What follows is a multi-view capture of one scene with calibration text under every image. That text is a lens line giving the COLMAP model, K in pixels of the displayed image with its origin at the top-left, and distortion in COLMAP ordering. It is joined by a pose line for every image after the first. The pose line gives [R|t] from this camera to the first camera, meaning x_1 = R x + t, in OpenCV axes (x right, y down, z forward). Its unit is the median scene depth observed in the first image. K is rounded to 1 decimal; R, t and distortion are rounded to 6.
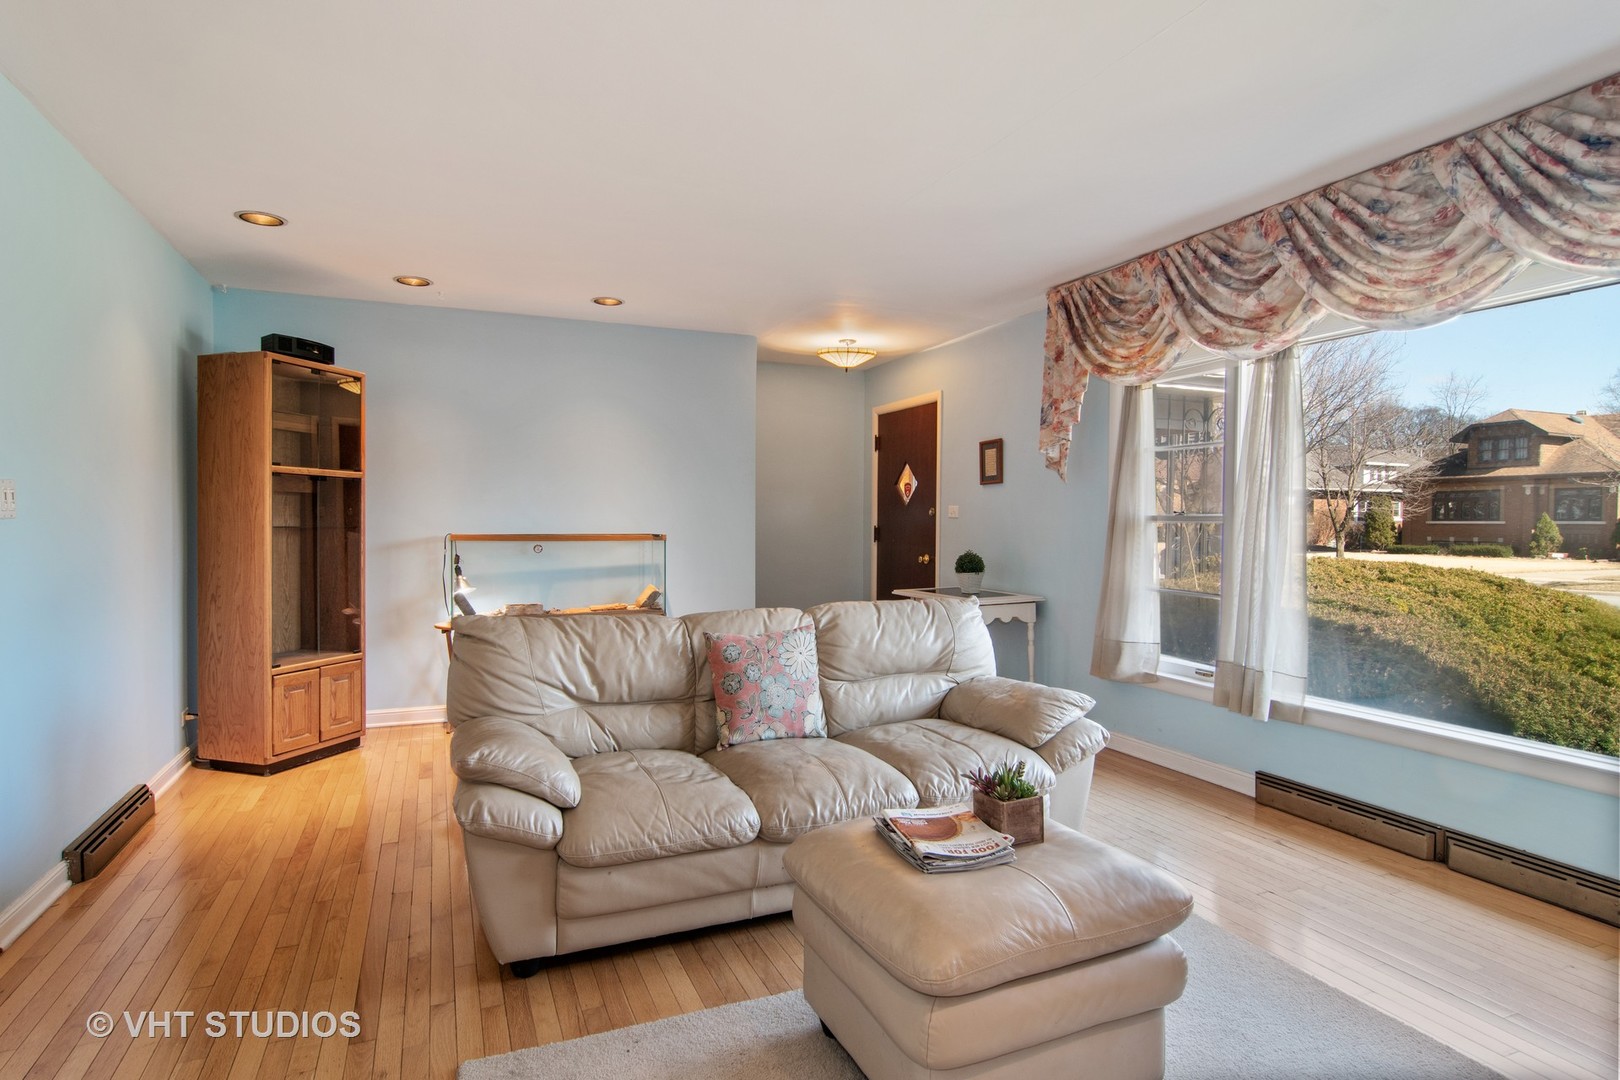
lens RADIAL K [[871.9, 0, 814.6], [0, 871.9, 540.3], [0, 0, 1]] dist [0.006016, 0.001395]
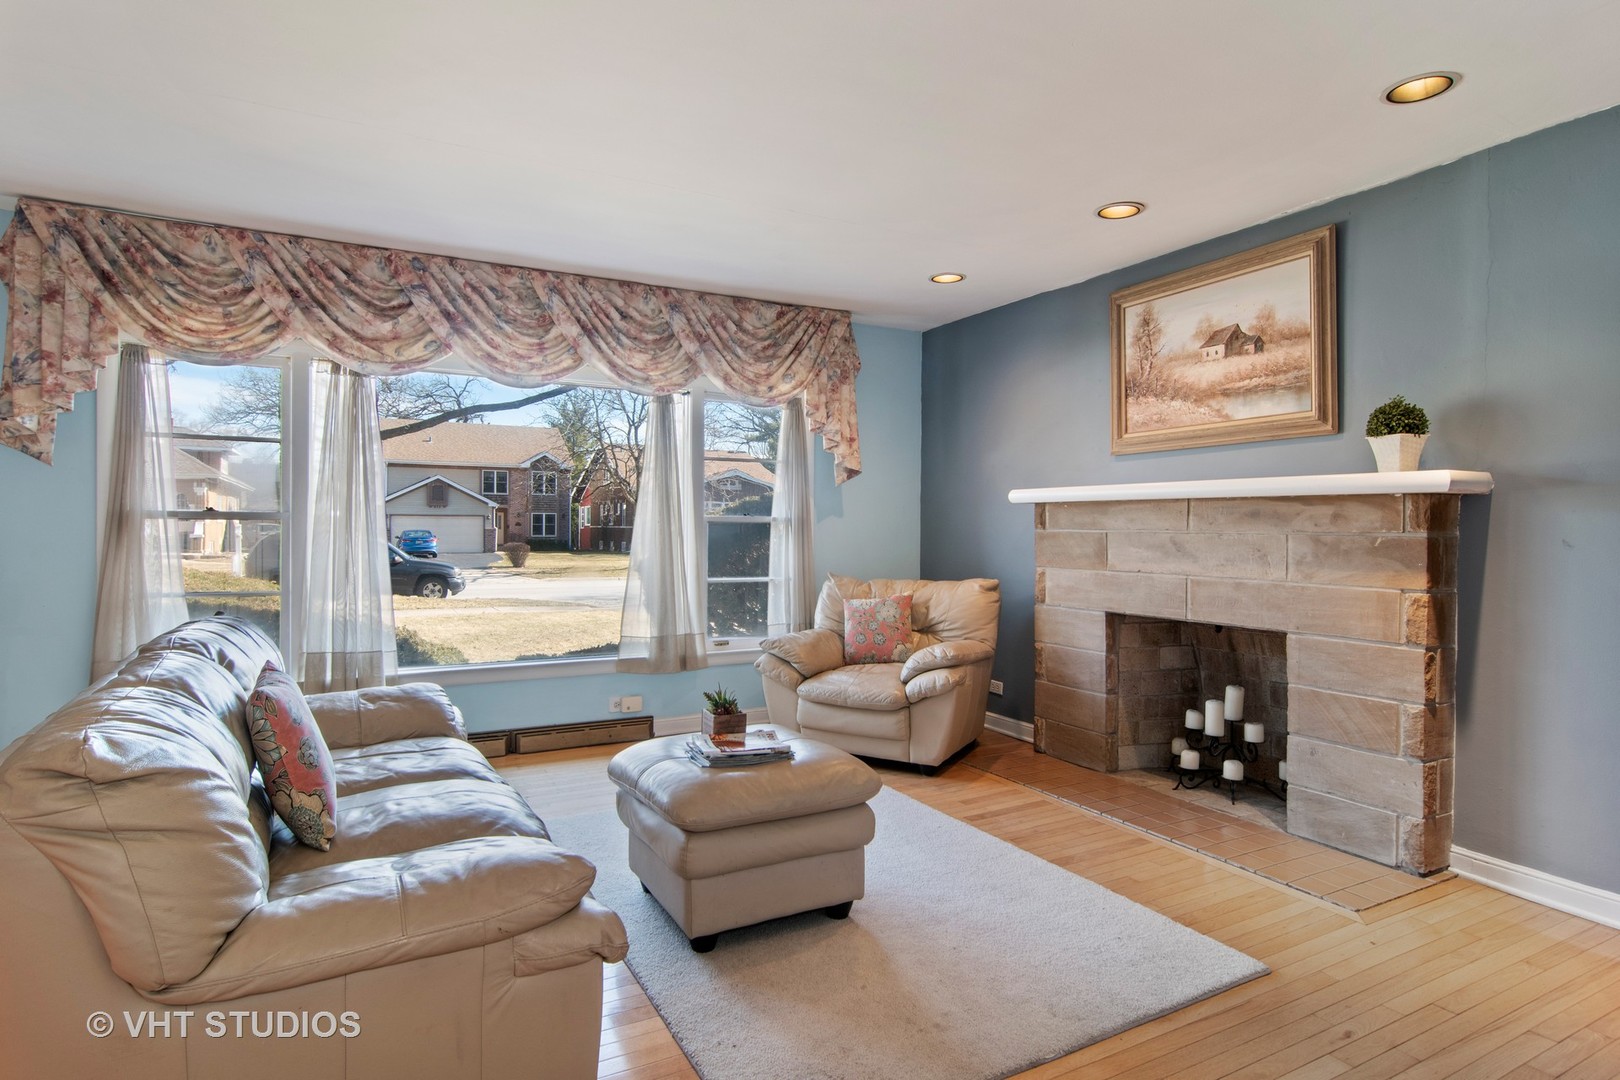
lens RADIAL K [[871.9, 0, 812.1], [0, 871.9, 534.1], [0, 0, 1]] dist [0.006016, 0.001395]
pose [[-0.081551, -0.014547, 0.996563, -0.725007], [0.012102, 0.999805, 0.015585, -0.014879], [-0.996596, 0.013331, -0.081360, 0.575698]]
